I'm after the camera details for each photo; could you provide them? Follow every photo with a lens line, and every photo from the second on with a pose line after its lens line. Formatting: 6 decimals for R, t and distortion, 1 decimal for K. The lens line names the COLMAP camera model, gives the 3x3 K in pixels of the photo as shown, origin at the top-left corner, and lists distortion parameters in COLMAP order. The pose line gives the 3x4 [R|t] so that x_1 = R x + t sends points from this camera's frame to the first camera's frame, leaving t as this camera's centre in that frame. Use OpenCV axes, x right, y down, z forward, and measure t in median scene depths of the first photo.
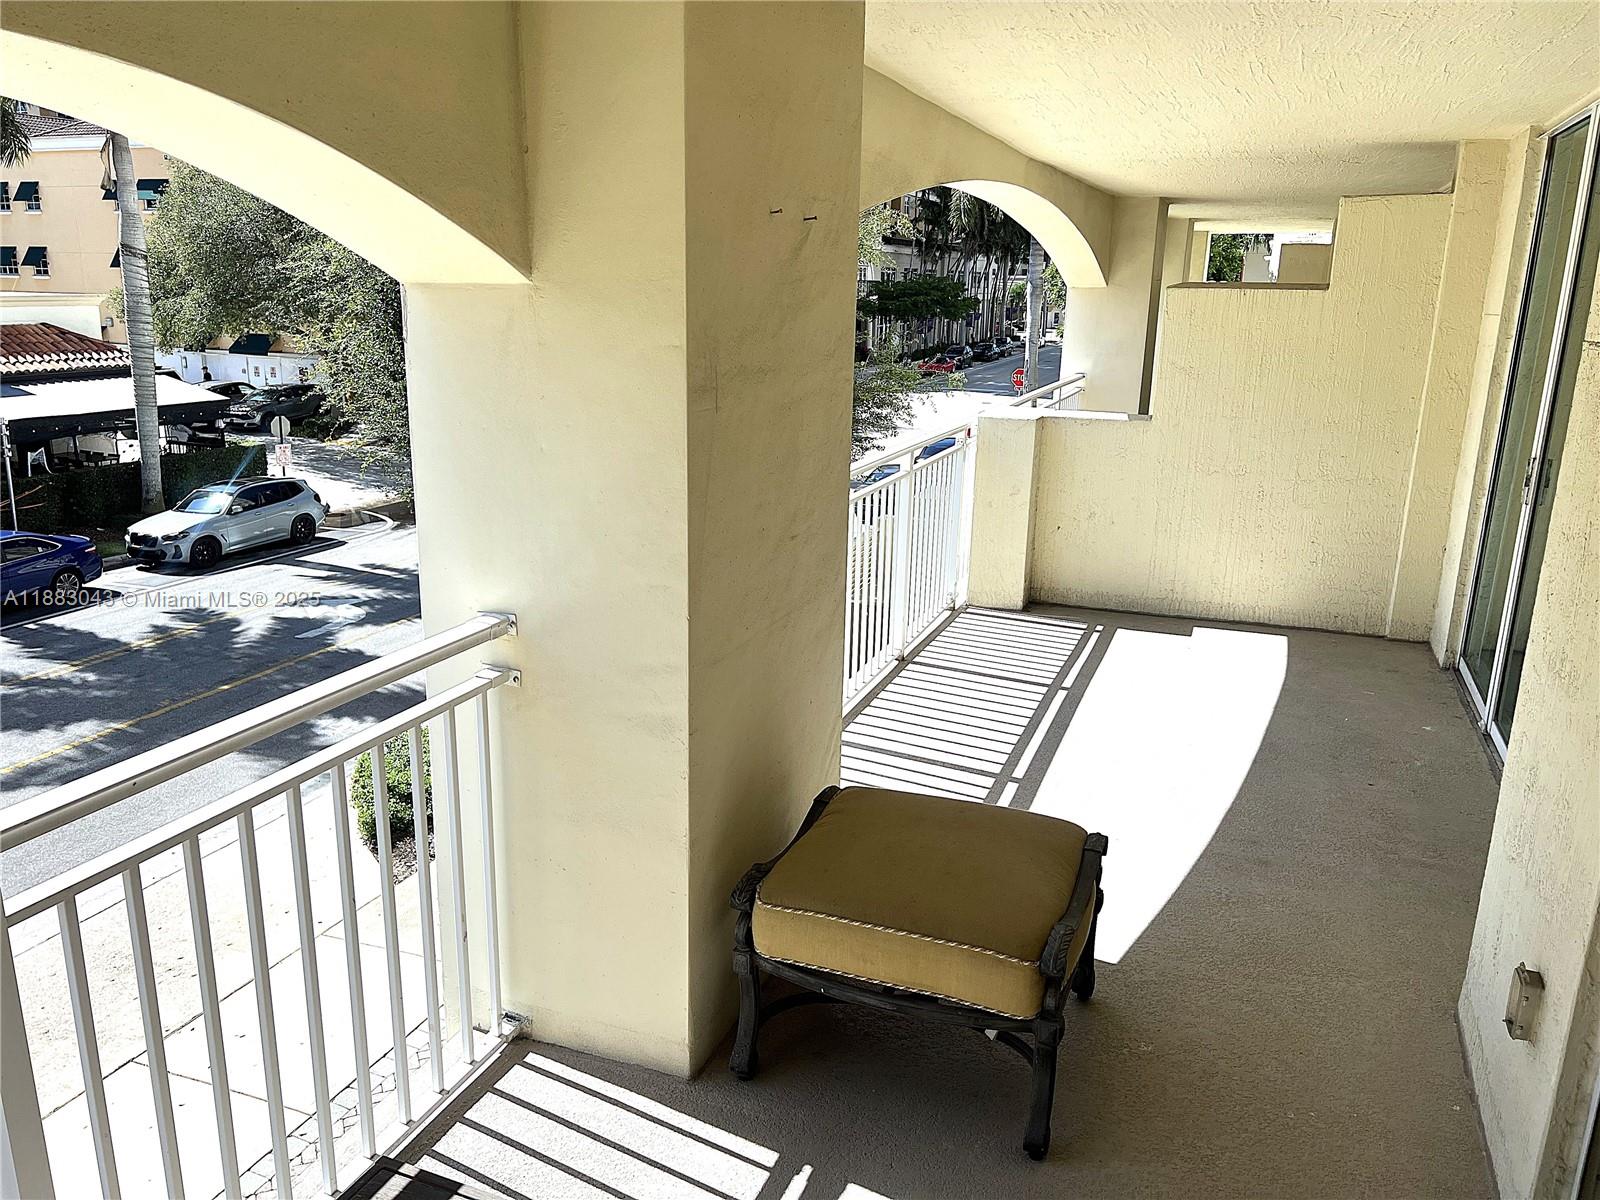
lens RADIAL K [[1187.9, 0, 800.0], [0, 1187.9, 600.0], [0, 0, 1]] dist [0.133385, -0.211389]
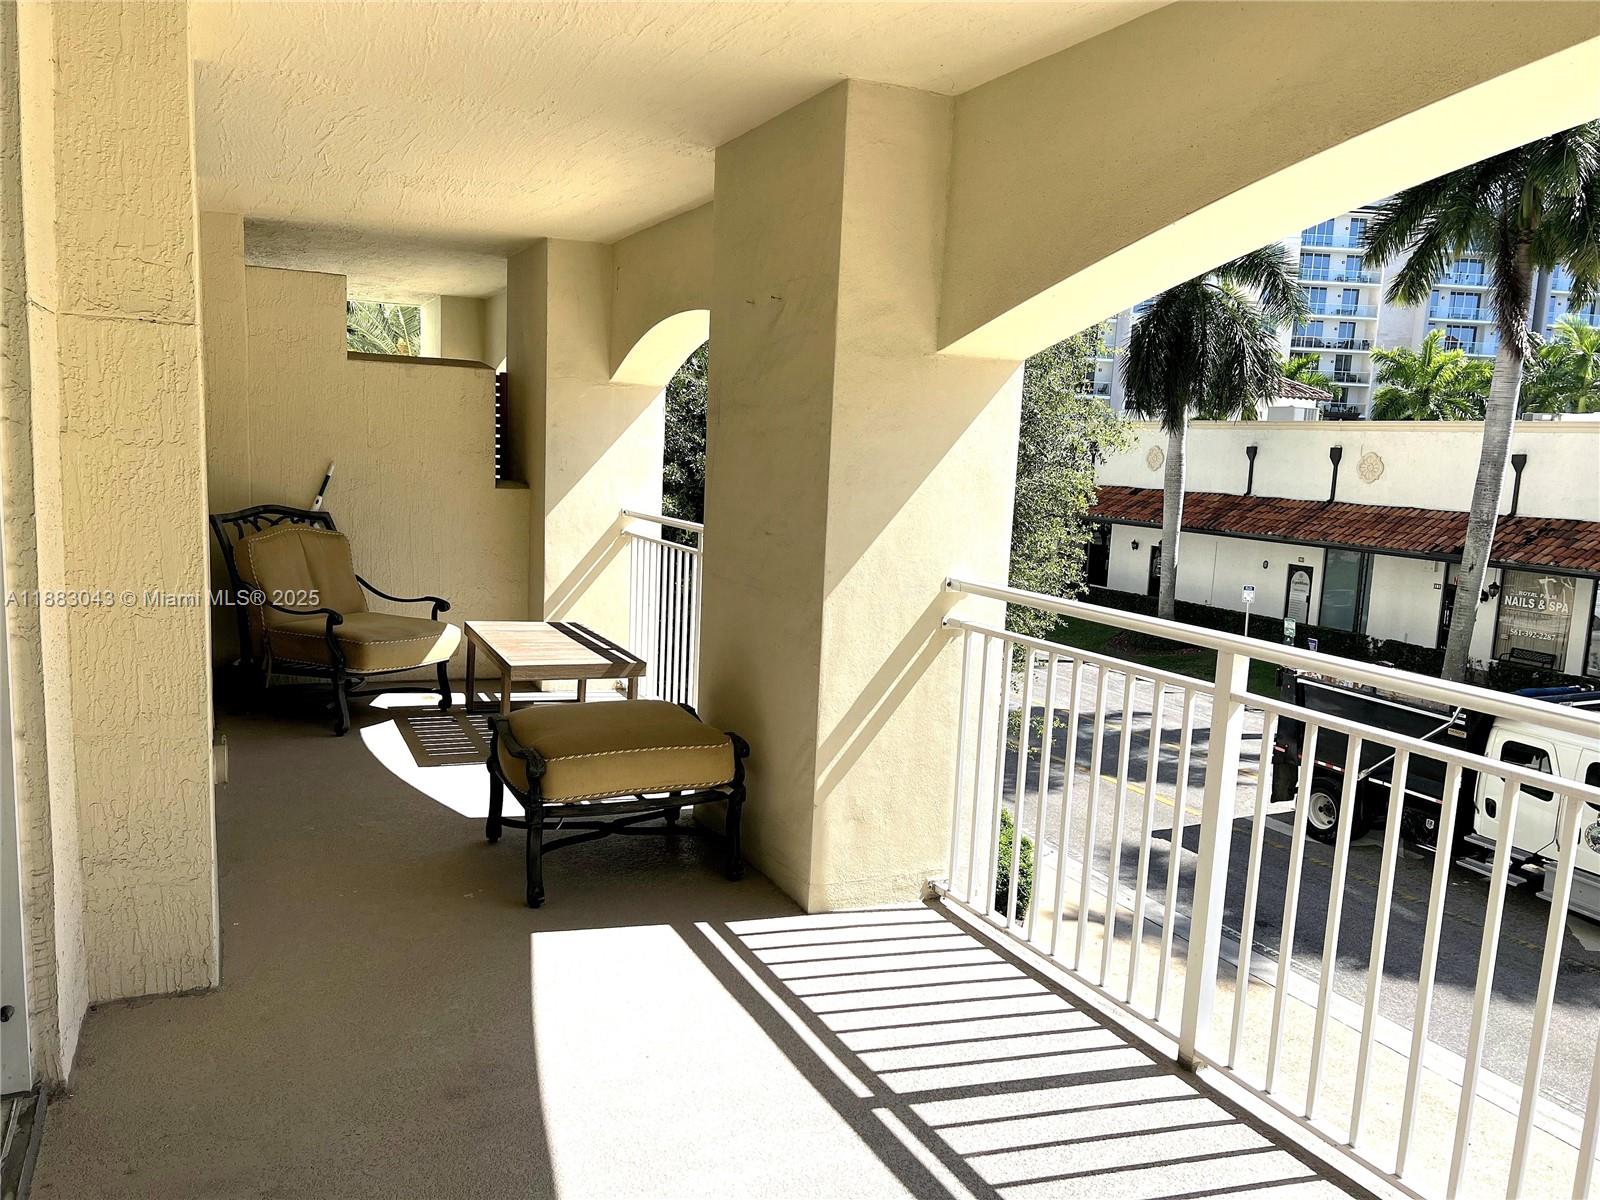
lens RADIAL K [[1187.9, 0, 800.0], [0, 1187.9, 600.0], [0, 0, 1]] dist [0.133385, -0.211389]
pose [[-0.673742, 0.047170, -0.737459, 0.721672], [-0.274250, 0.910728, 0.308807, -0.314167], [0.686191, 0.410304, -0.600659, 1.428299]]
